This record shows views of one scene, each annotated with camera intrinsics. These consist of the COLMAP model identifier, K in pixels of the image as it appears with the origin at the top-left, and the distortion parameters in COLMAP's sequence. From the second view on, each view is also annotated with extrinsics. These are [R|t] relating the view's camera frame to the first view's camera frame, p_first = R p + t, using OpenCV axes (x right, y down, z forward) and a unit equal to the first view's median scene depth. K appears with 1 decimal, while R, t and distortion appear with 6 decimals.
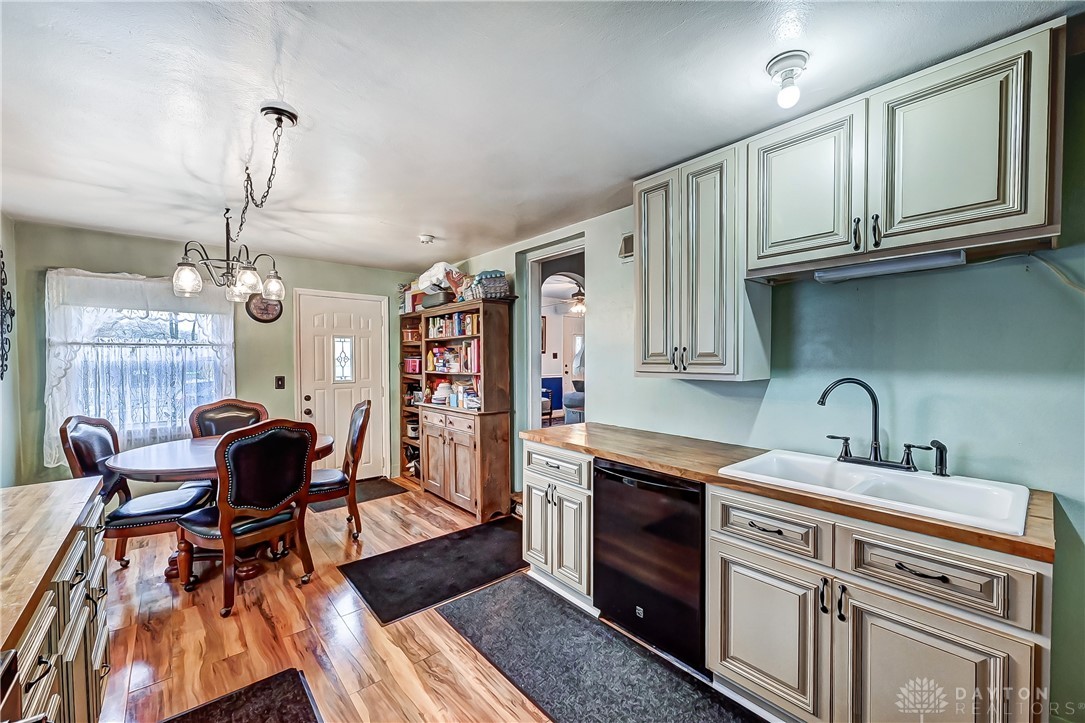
lens RADIAL K [[435.6, 0, 547.7], [0, 435.6, 368.4], [0, 0, 1]] dist [-0.006013, 0.000015]
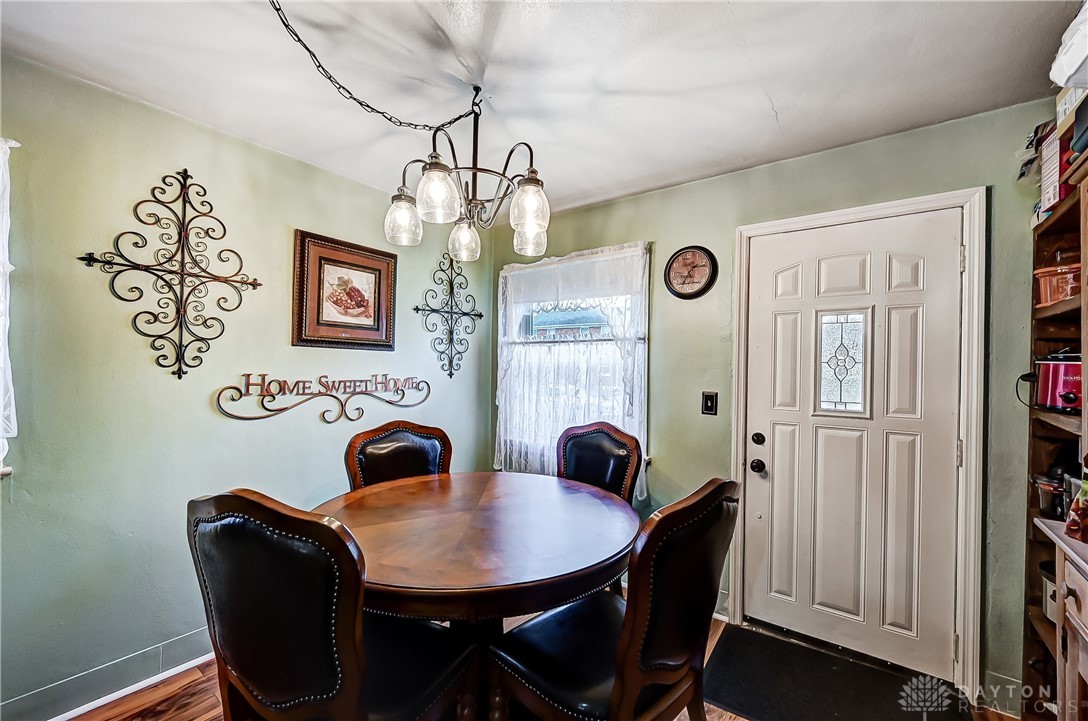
lens RADIAL K [[436.8, 0, 549.2], [0, 436.8, 367.4], [0, 0, 1]] dist [-0.006013, 0.000015]
pose [[0.206003, 0.007250, -0.978525, -0.162849], [-0.038781, 0.999247, -0.000761, -0.007426], [0.977783, 0.038105, 0.206129, 0.987734]]
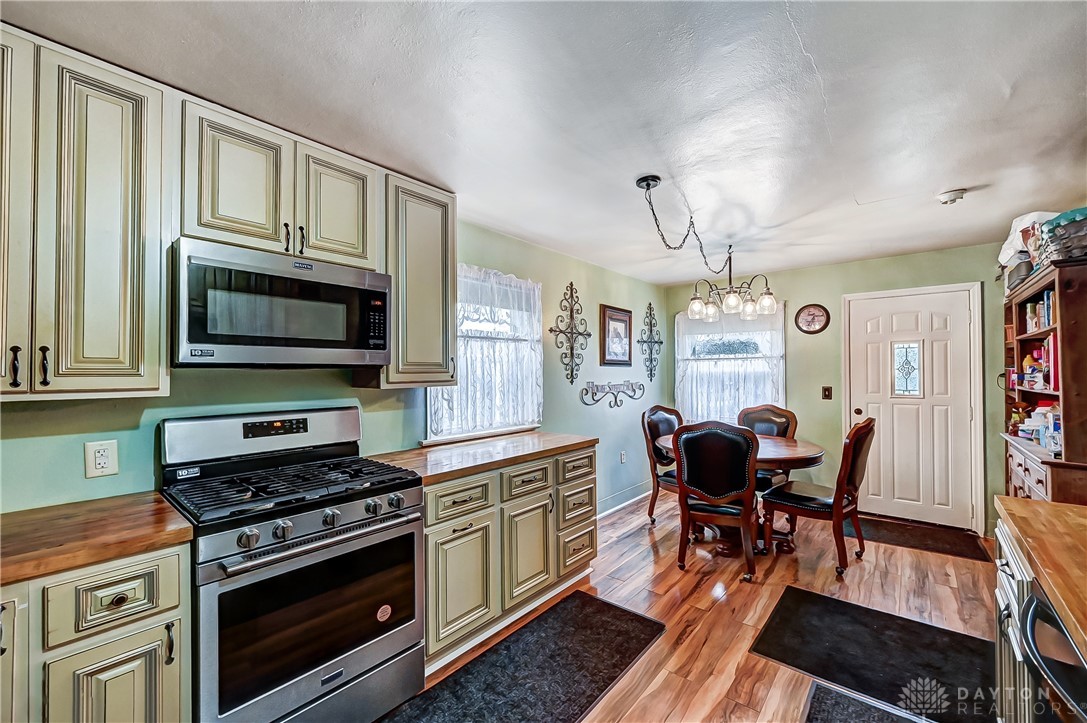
lens RADIAL K [[432.8, 0, 550.2], [0, 432.8, 369.1], [0, 0, 1]] dist [-0.000542, 0.000065]
pose [[0.160421, -0.005619, -0.987033, 0.370581], [-0.016435, 0.999830, -0.008363, -0.004292], [0.986912, 0.017563, 0.160301, 0.316082]]
